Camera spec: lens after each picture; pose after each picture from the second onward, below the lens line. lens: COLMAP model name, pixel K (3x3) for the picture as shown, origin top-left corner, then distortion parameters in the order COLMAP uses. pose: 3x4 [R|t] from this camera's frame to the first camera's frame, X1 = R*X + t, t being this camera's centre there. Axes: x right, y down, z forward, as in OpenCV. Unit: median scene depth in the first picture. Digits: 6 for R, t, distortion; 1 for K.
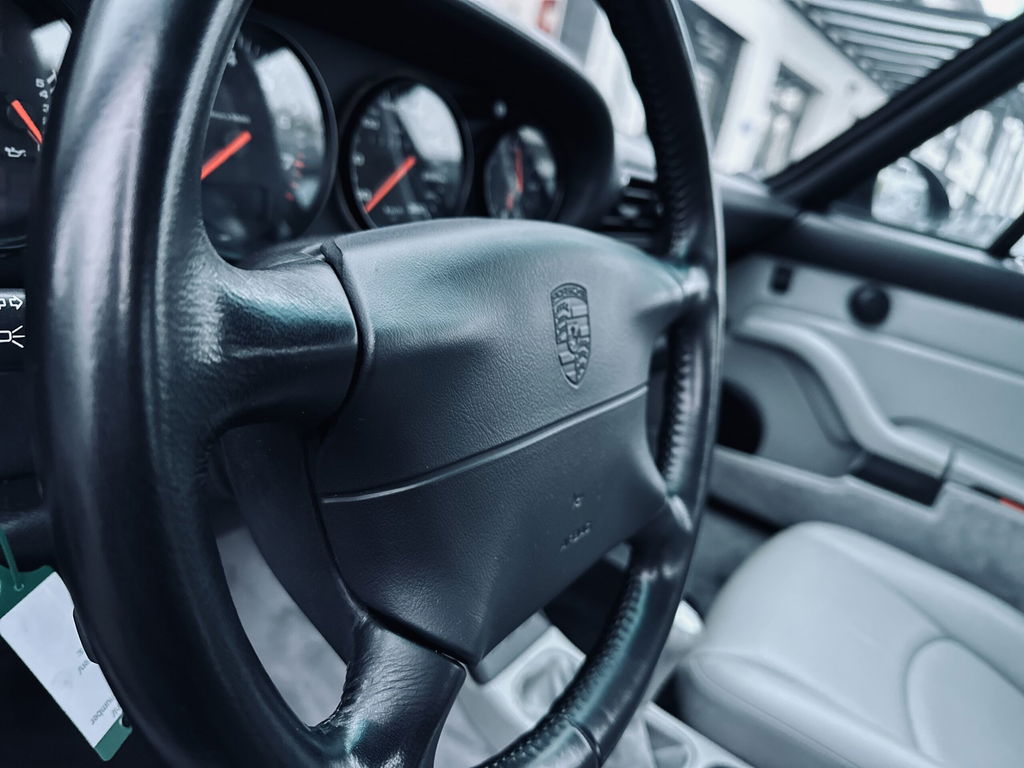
lens RADIAL K [[716.6, 0, 504.6], [0, 716.6, 387.6], [0, 0, 1]] dist [-0.003109, -0.003184]
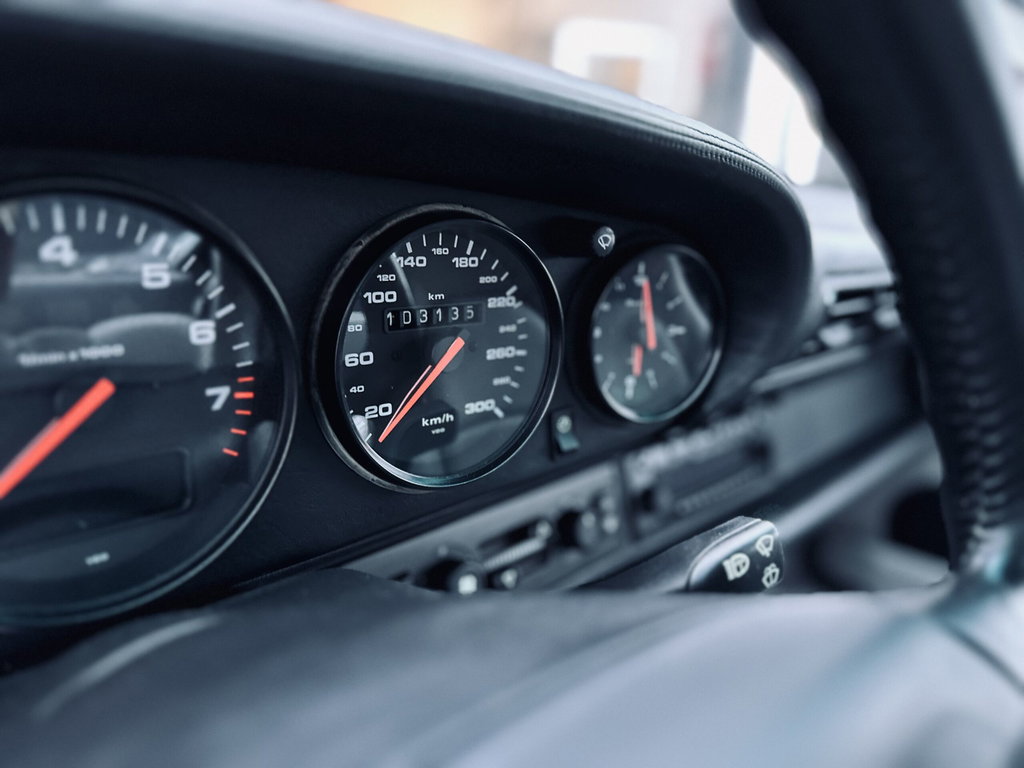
lens RADIAL K [[716.6, 0, 504.6], [0, 716.6, 387.6], [0, 0, 1]] dist [-0.003109, -0.003184]
pose [[0.967743, -0.044783, -0.247928, 0.056175], [0.030885, 0.997741, -0.059666, -0.234632], [0.250039, 0.050084, 0.966939, 0.414106]]
